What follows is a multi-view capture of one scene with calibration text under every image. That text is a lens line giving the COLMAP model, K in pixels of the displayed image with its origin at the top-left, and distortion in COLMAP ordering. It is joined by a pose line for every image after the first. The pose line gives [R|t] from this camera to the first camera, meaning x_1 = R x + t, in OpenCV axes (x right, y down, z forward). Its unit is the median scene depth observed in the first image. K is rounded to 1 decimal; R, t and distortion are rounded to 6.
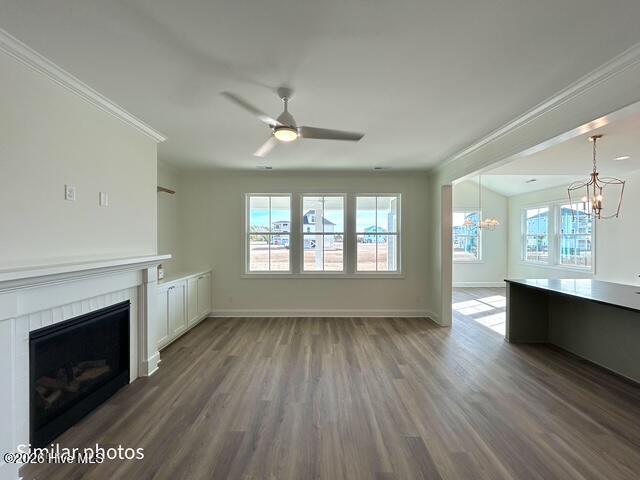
lens RADIAL K [[256.9, 0, 320.0], [0, 256.9, 240.0], [0, 0, 1]] dist [-0.001662, 0.000722]
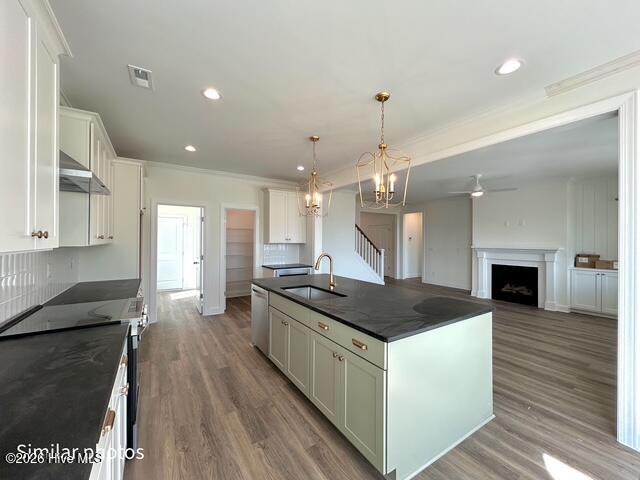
lens RADIAL K [[256.9, 0, 320.0], [0, 256.9, 240.0], [0, 0, 1]] dist [-0.001662, 0.000722]
pose [[-0.840284, -0.005389, -0.542120, 1.371407], [-0.008445, 0.999959, 0.003149, 0.011329], [0.542081, 0.007224, -0.840295, 1.289152]]
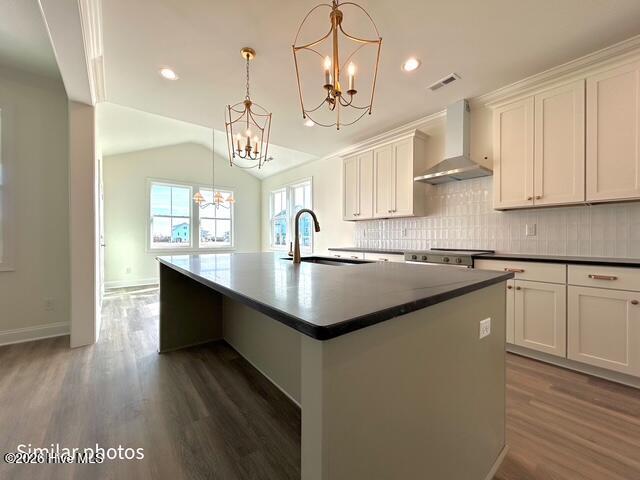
lens RADIAL K [[256.9, 0, 320.0], [0, 256.9, 240.0], [0, 0, 1]] dist [-0.001662, 0.000722]
pose [[0.779376, -0.004920, 0.626538, 0.649514], [0.003449, 0.999988, 0.003563, 0.113949], [-0.626548, -0.000617, 0.779383, 0.250681]]
